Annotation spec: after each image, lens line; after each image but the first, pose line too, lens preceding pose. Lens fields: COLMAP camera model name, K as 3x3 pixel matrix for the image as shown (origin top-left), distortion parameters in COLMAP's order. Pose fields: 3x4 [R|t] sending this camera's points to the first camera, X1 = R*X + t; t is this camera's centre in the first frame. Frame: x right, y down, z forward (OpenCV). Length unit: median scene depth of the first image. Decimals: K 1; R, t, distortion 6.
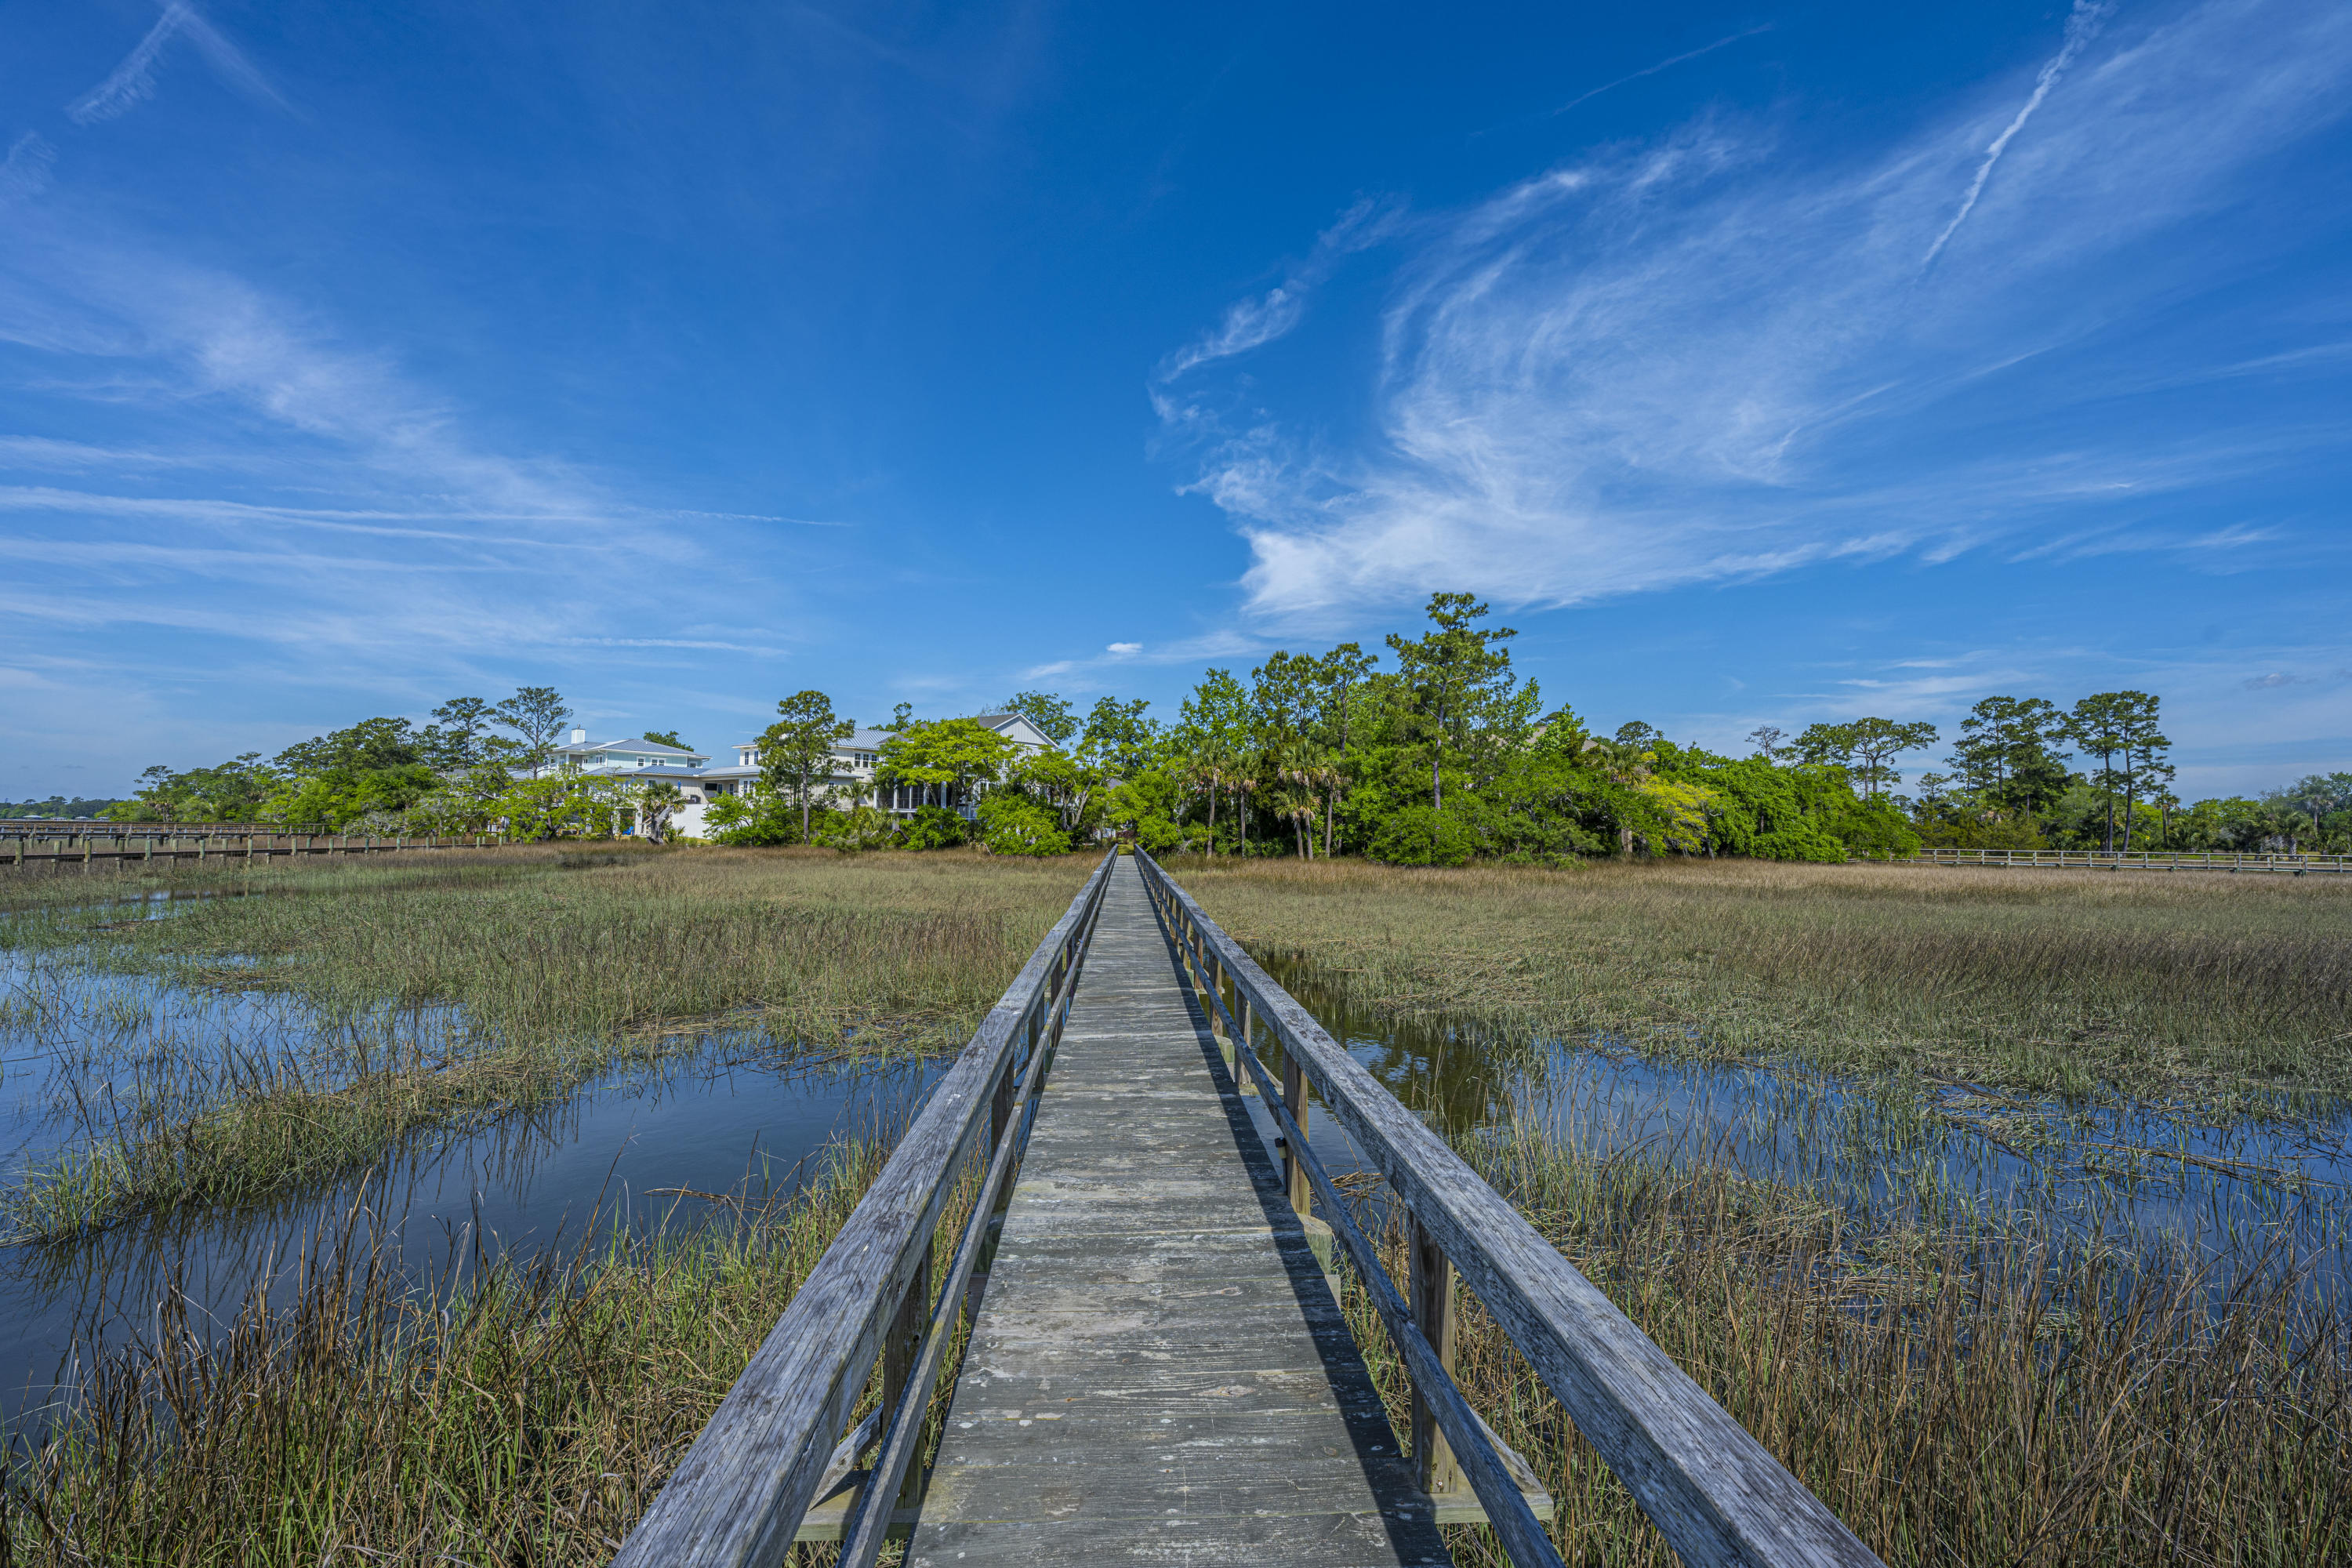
lens RADIAL K [[947.7, 0, 1173.0], [0, 947.7, 741.0], [0, 0, 1]] dist [-0.000724, -0.000362]
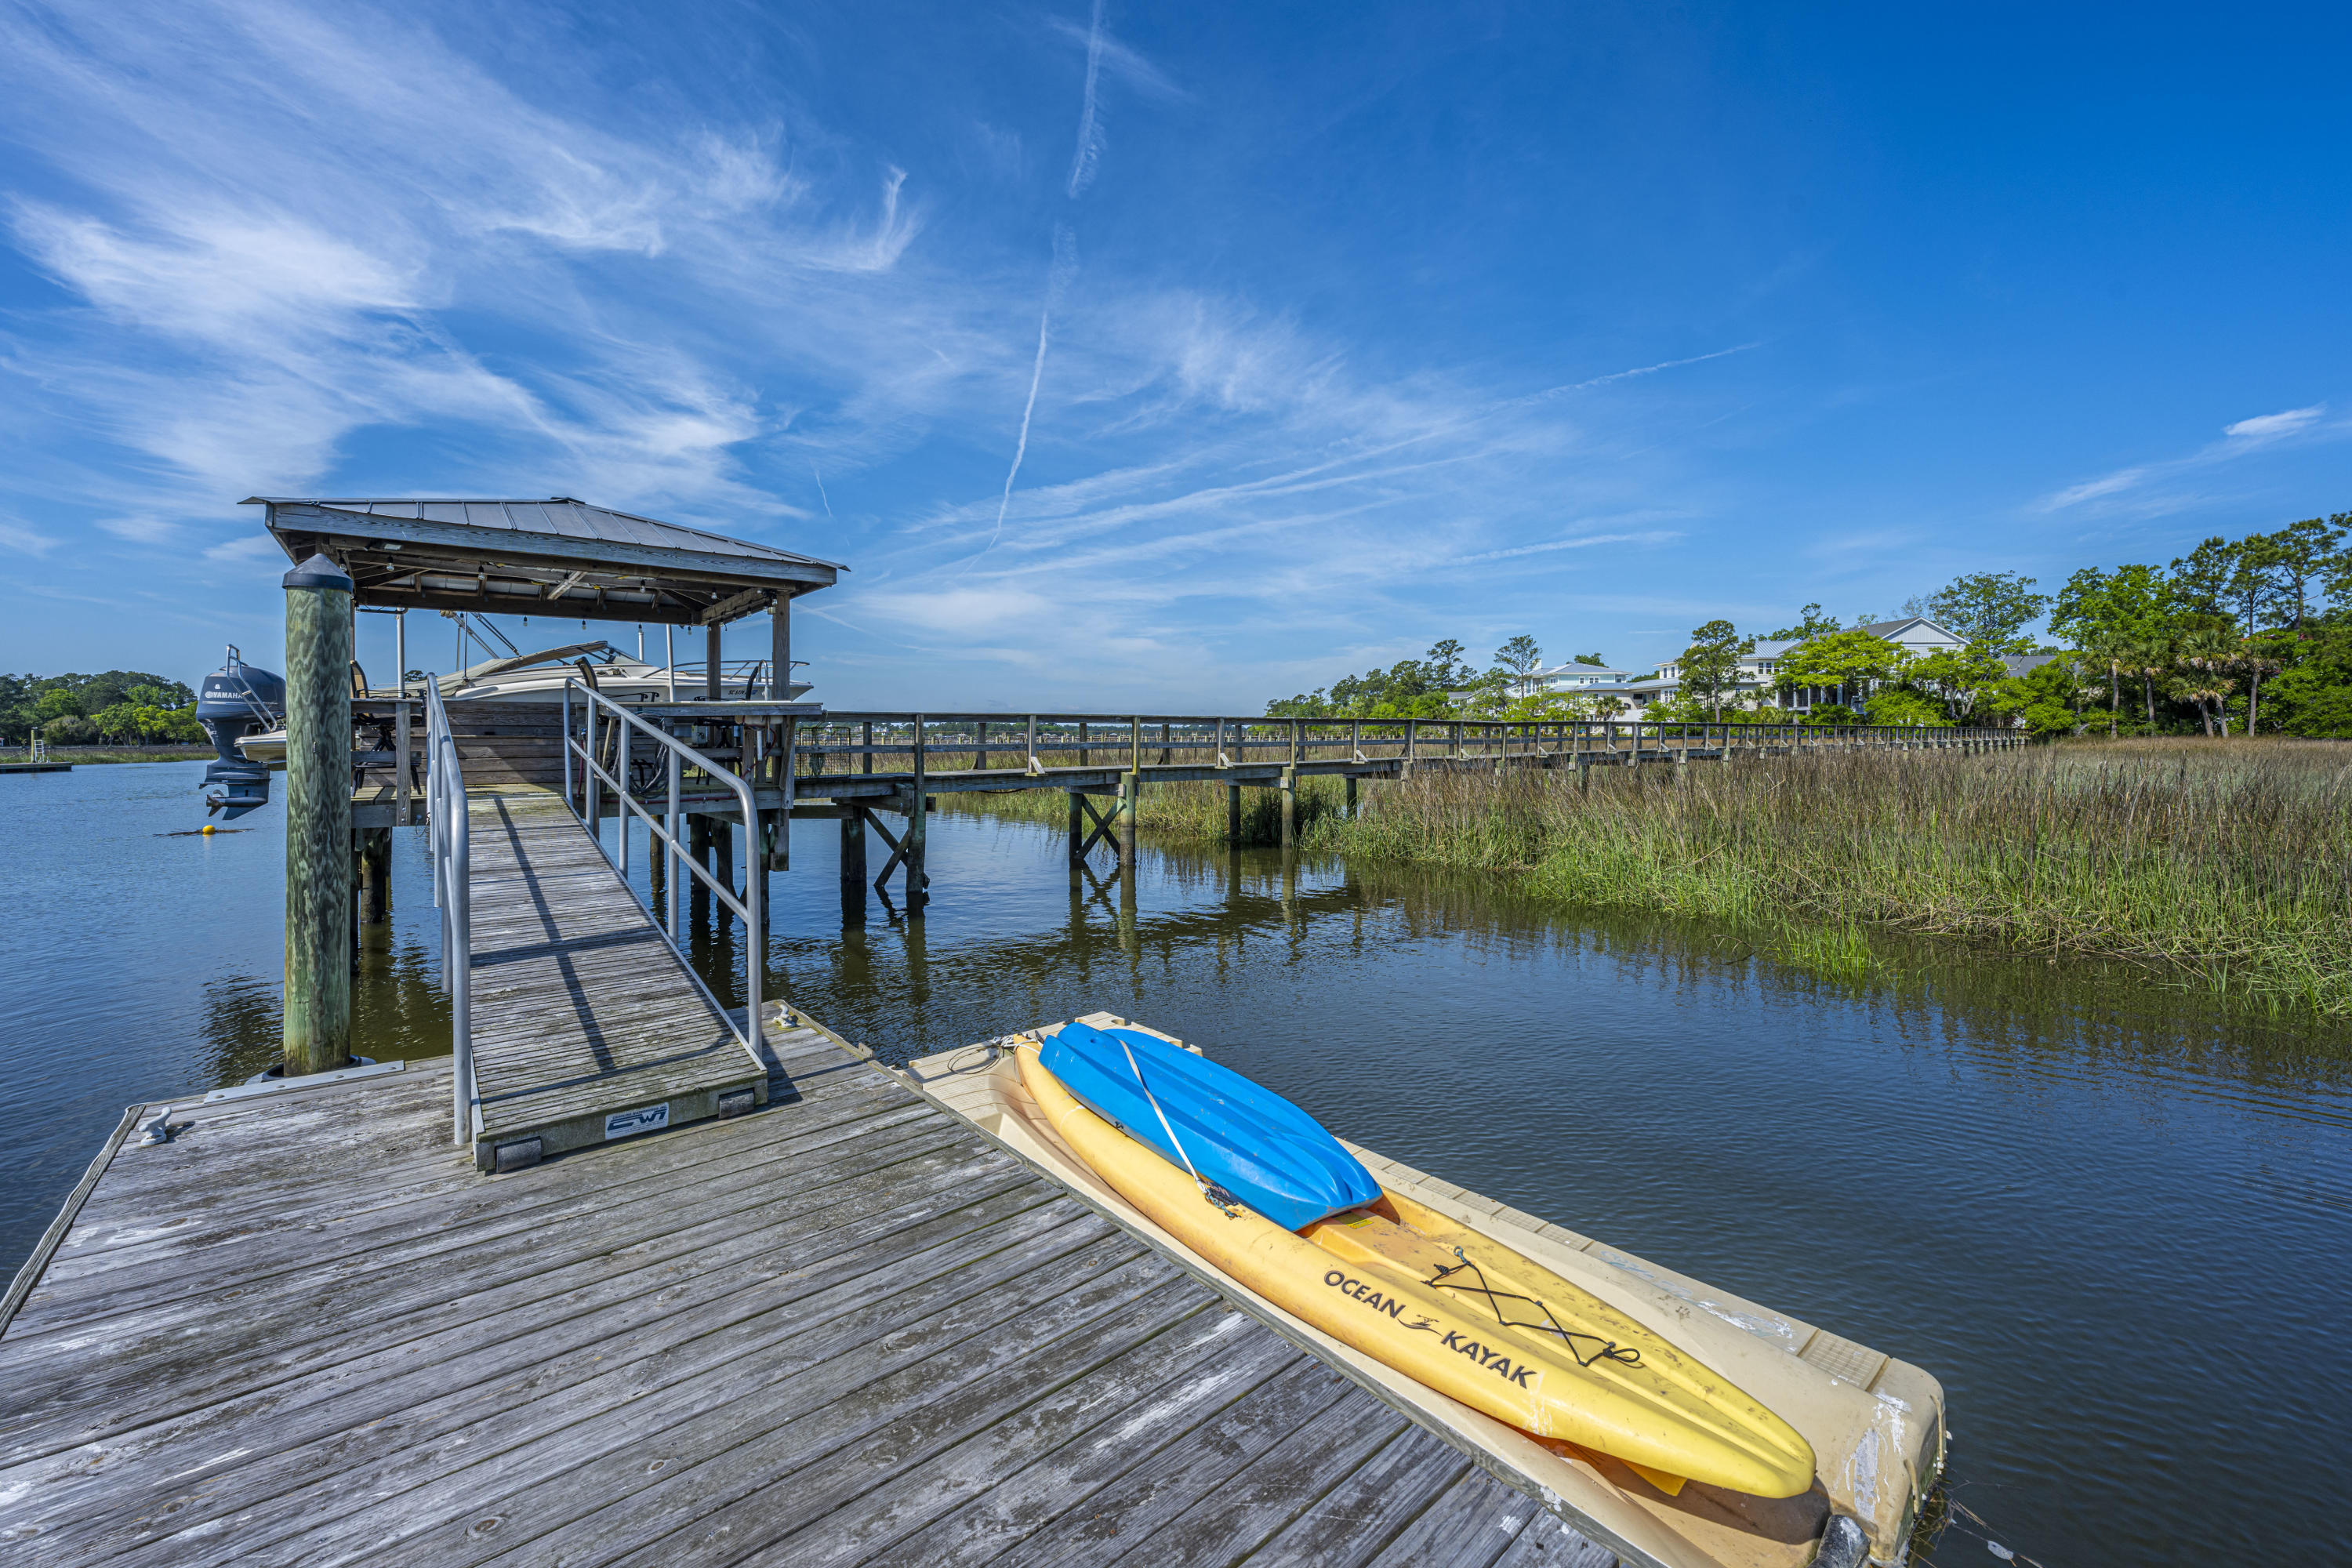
lens RADIAL K [[947.7, 0, 1173.0], [0, 947.7, 741.0], [0, 0, 1]] dist [-0.000724, -0.000362]
pose [[0.633396, -0.012032, -0.773734, 0.150007], [0.087597, 0.994567, 0.056242, -0.025534], [0.768853, -0.103400, 0.631009, -0.414154]]
